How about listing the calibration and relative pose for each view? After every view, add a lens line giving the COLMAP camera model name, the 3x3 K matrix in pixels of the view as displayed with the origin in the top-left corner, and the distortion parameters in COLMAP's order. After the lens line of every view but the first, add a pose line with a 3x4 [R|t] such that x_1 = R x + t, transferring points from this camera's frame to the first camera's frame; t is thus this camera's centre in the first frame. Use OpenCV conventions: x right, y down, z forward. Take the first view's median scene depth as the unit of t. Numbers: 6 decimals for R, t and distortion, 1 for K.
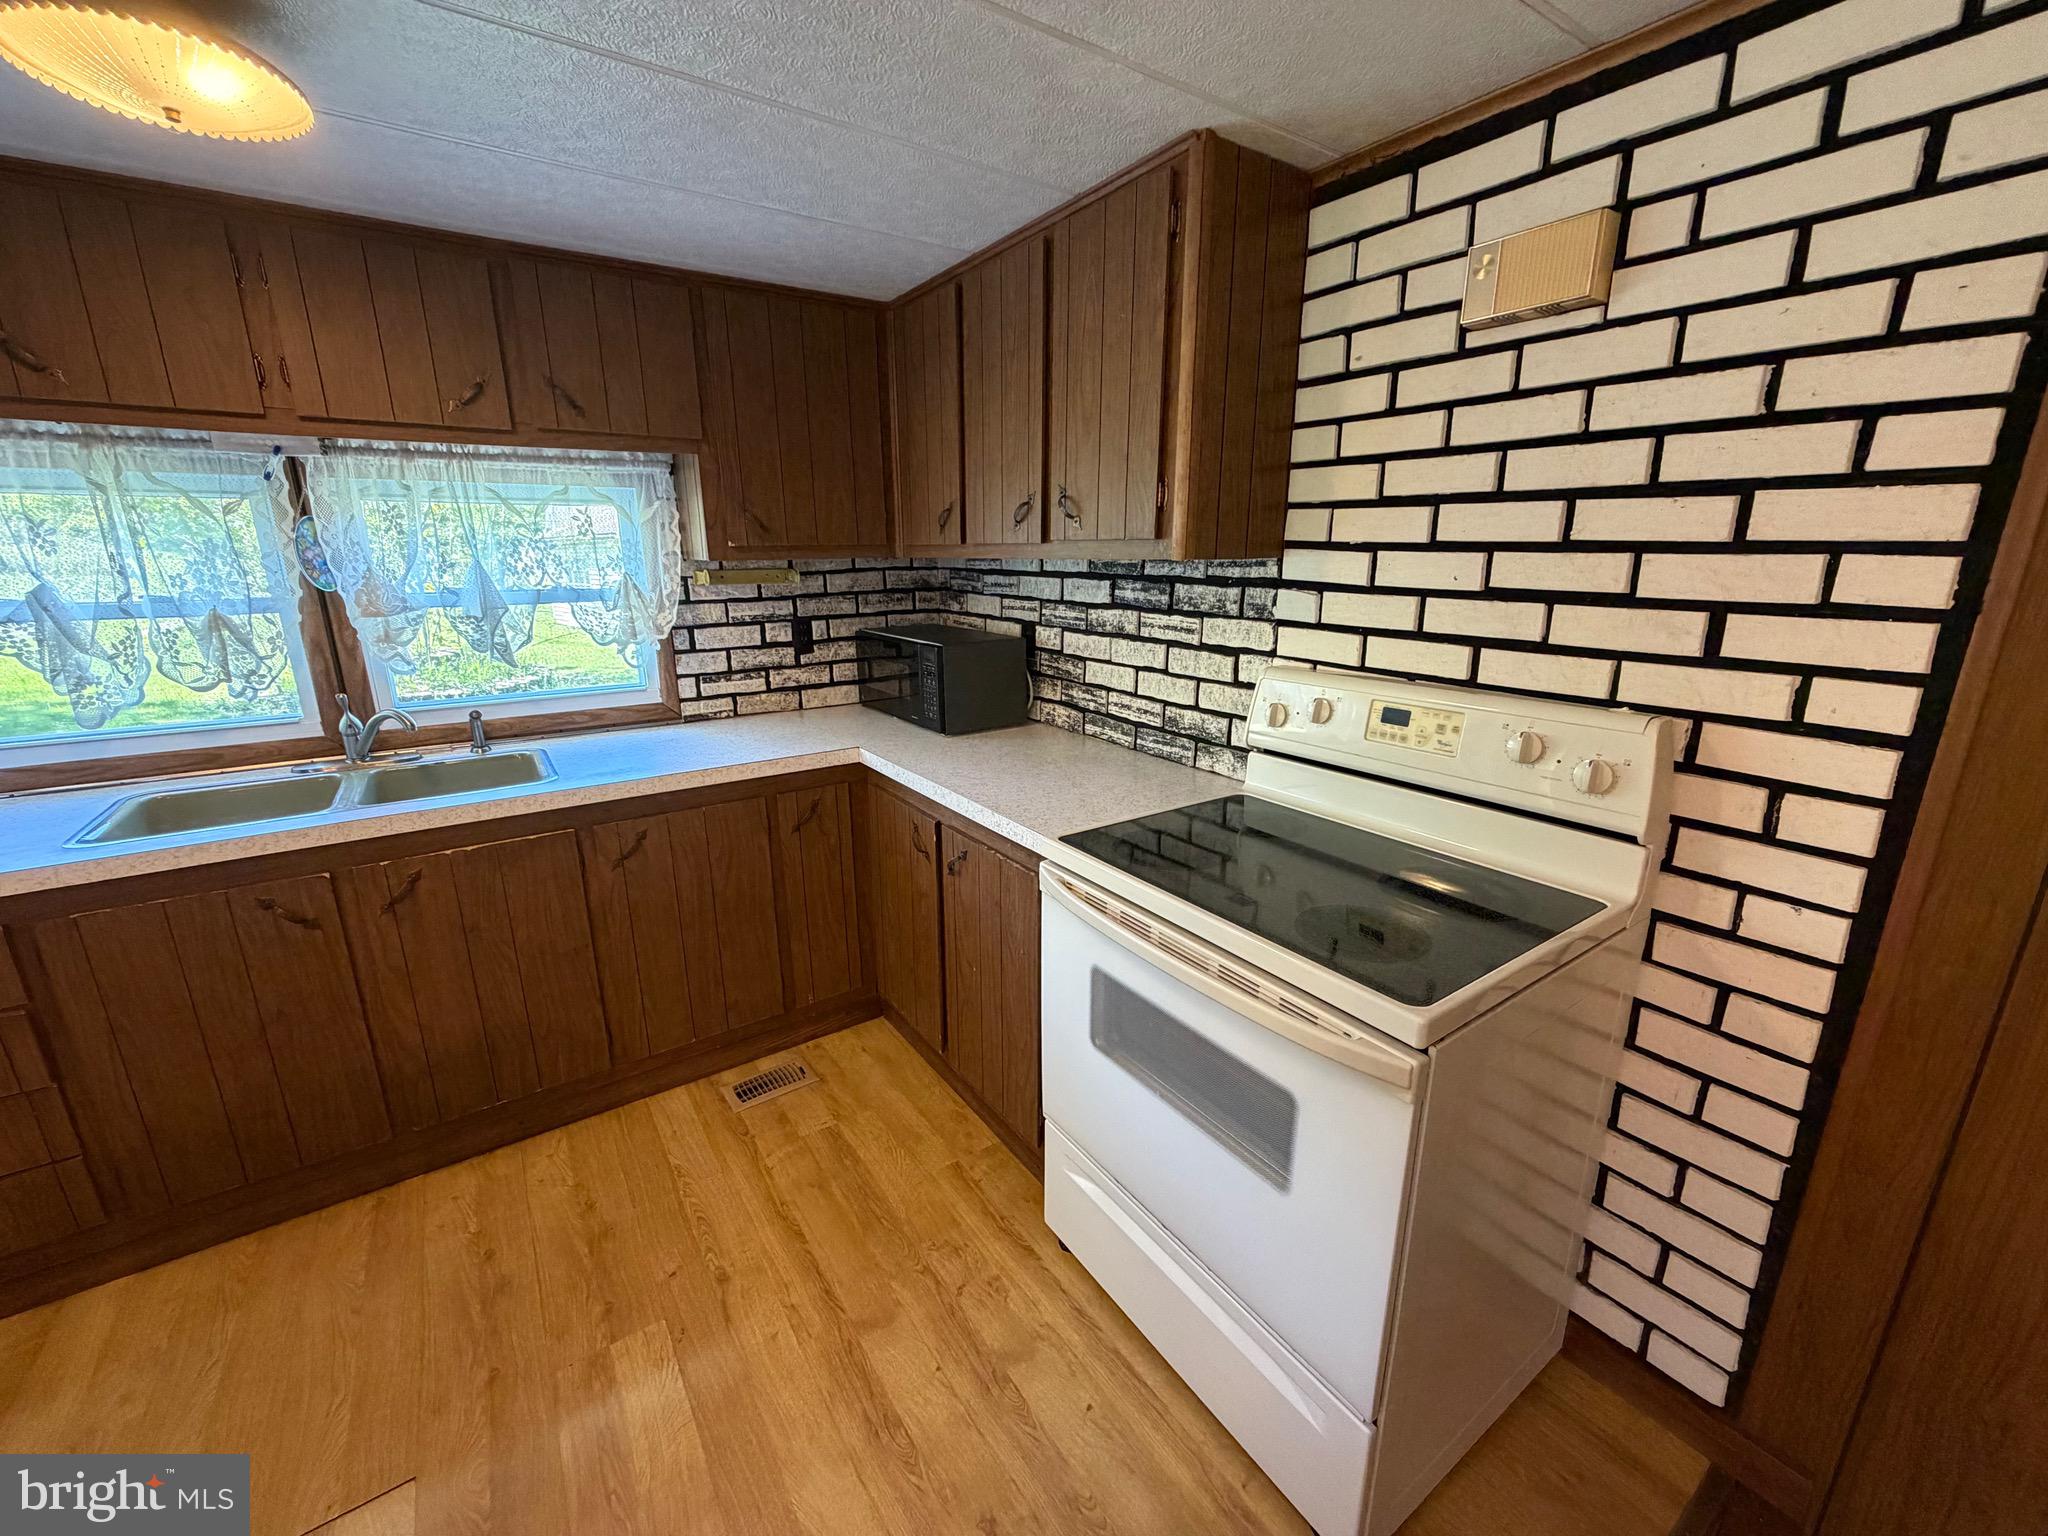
lens RADIAL K [[813.3, 0, 1019.2], [0, 813.3, 769.2], [0, 0, 1]] dist [0.000595, 0.000018]
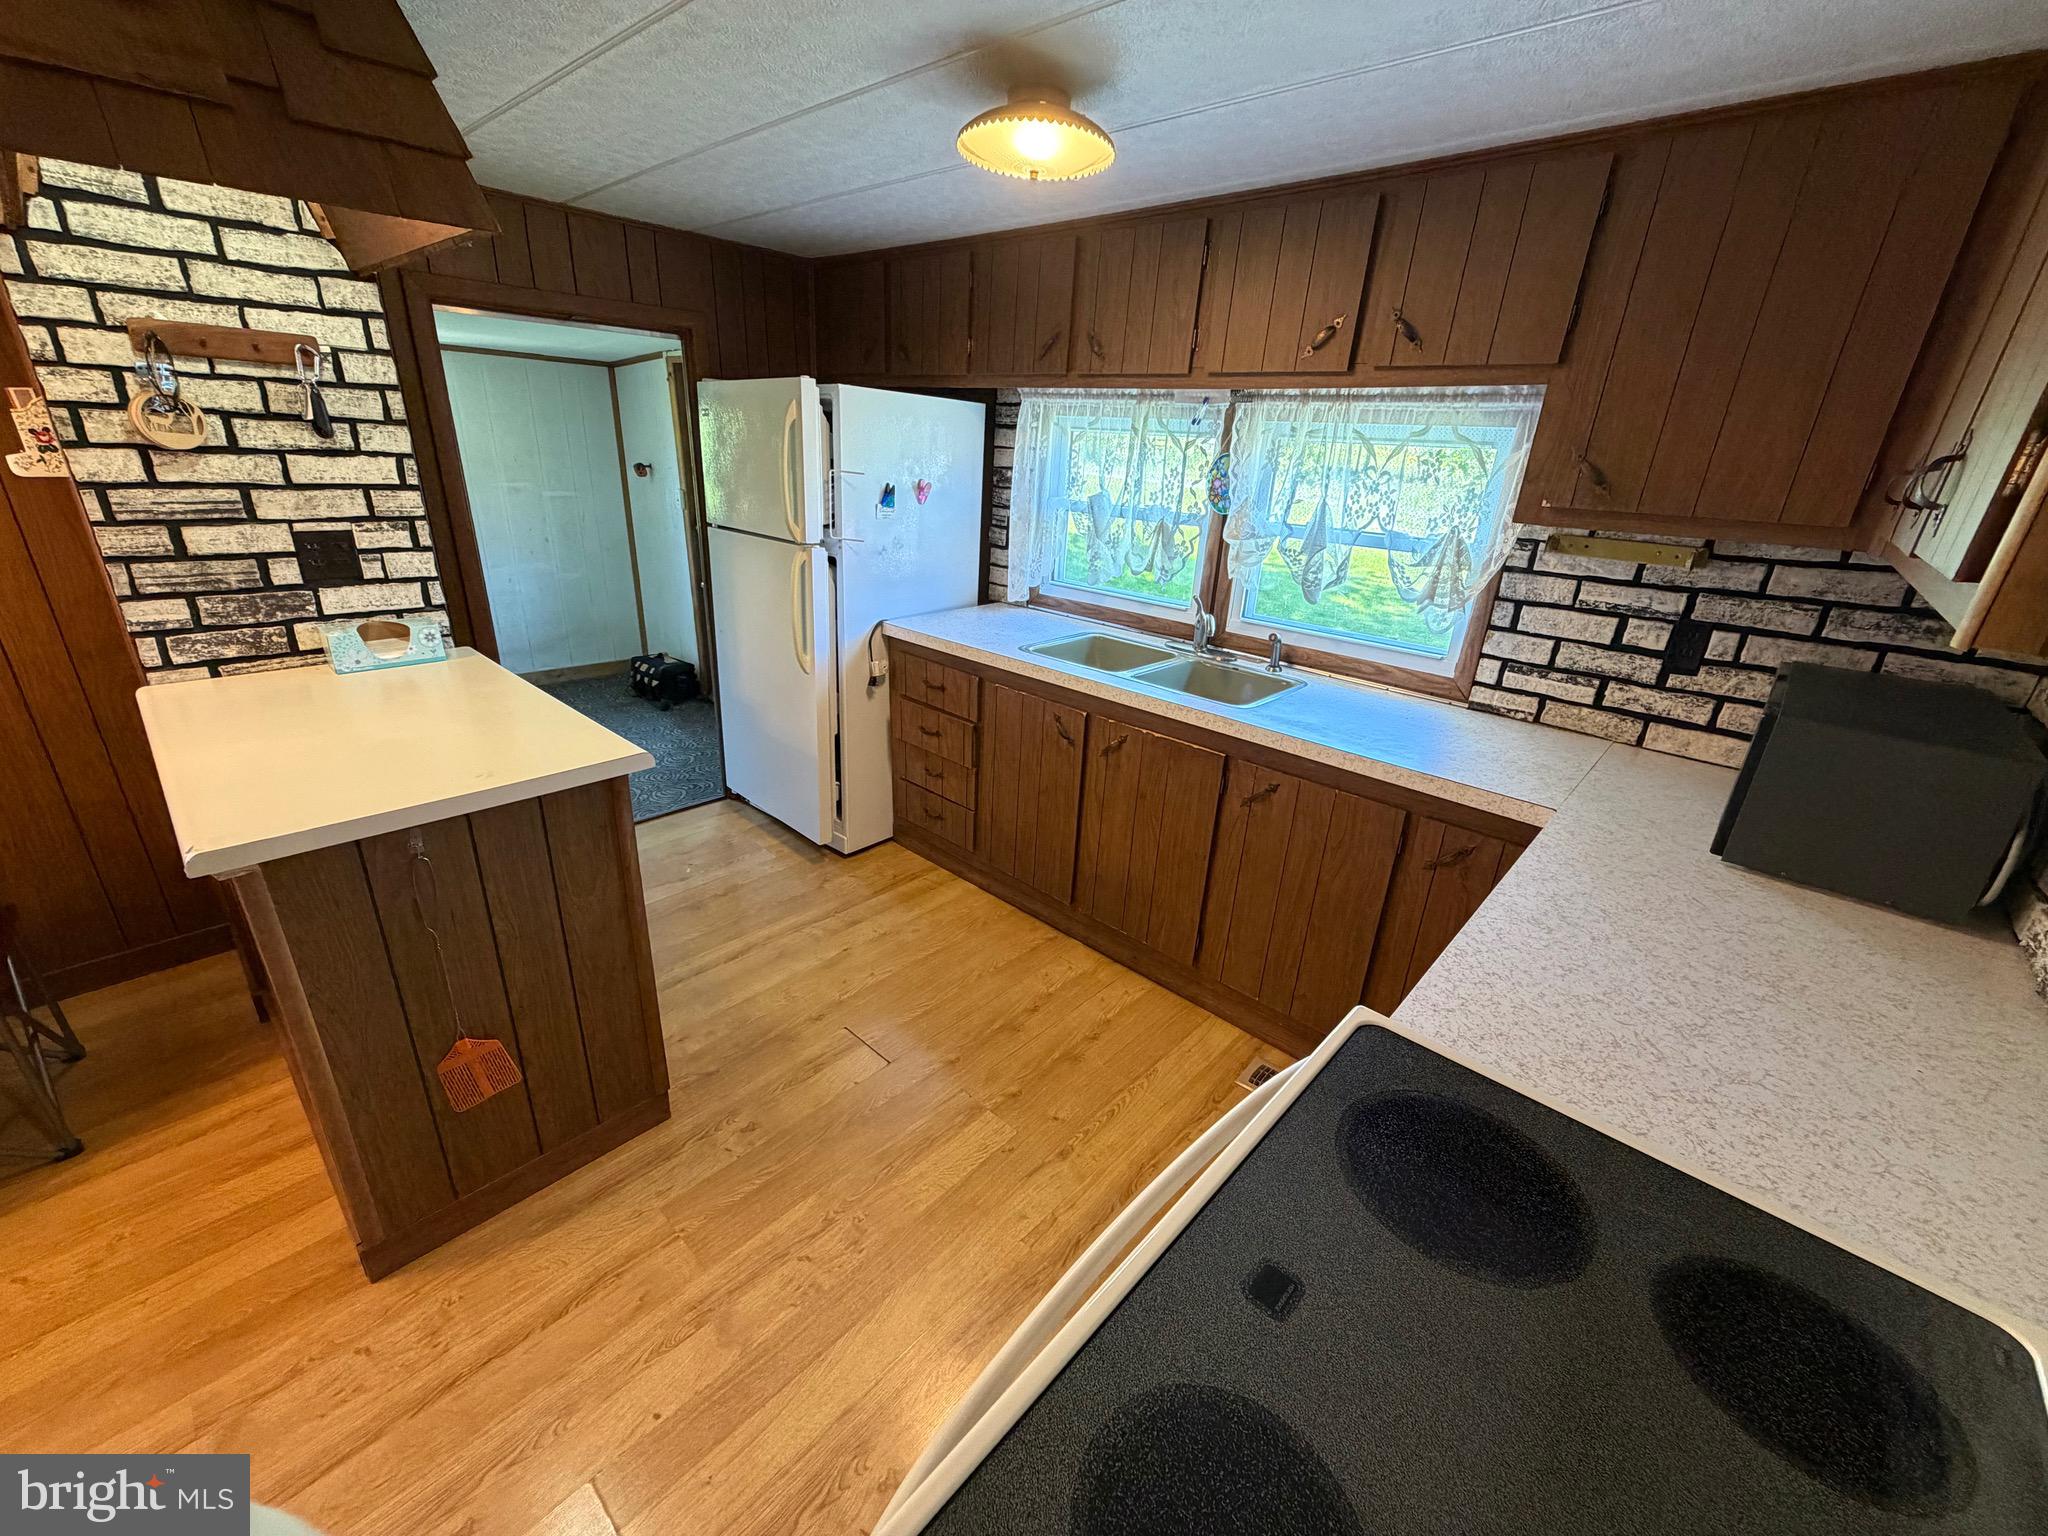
lens RADIAL K [[813.3, 0, 1019.2], [0, 813.3, 769.2], [0, 0, 1]] dist [0.000595, 0.000018]
pose [[0.221846, 0.377212, -0.899164, 0.348941], [-0.306101, 0.902468, 0.303075, -0.143430], [0.925790, 0.207998, 0.315674, 0.382194]]
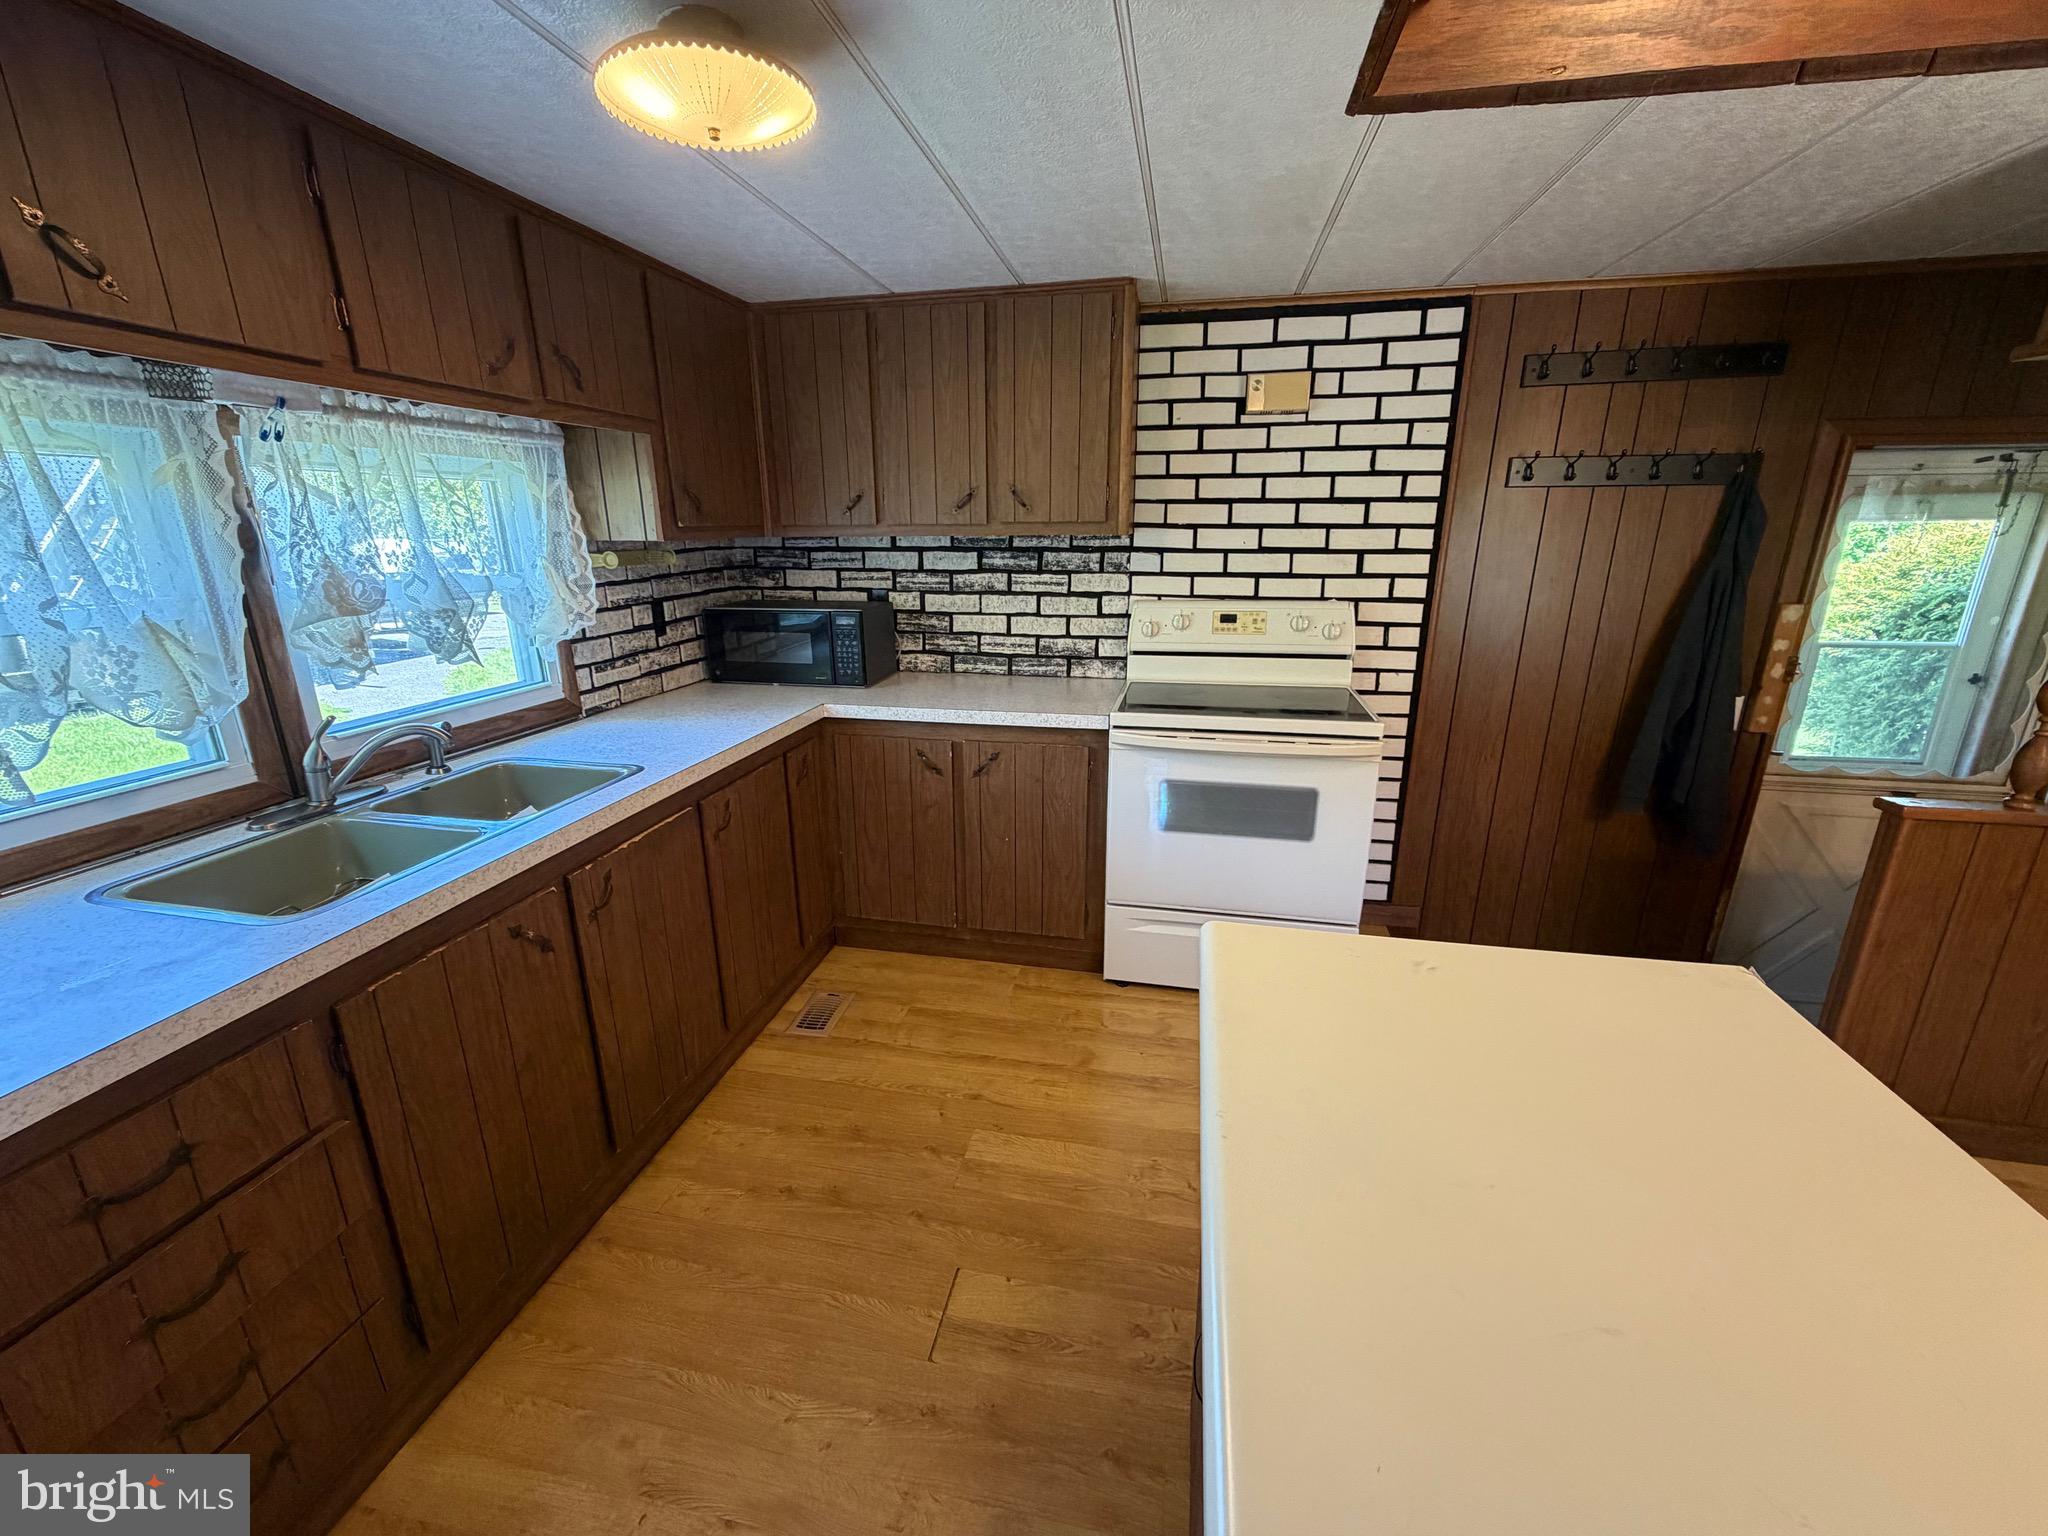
lens RADIAL K [[813.3, 0, 1019.2], [0, 813.3, 769.2], [0, 0, 1]] dist [0.000595, 0.000018]
pose [[0.721855, -0.198693, 0.662908, -0.856999], [0.184652, 0.978469, 0.092205, 0.008878], [-0.666955, 0.055848, 0.743002, -0.027473]]
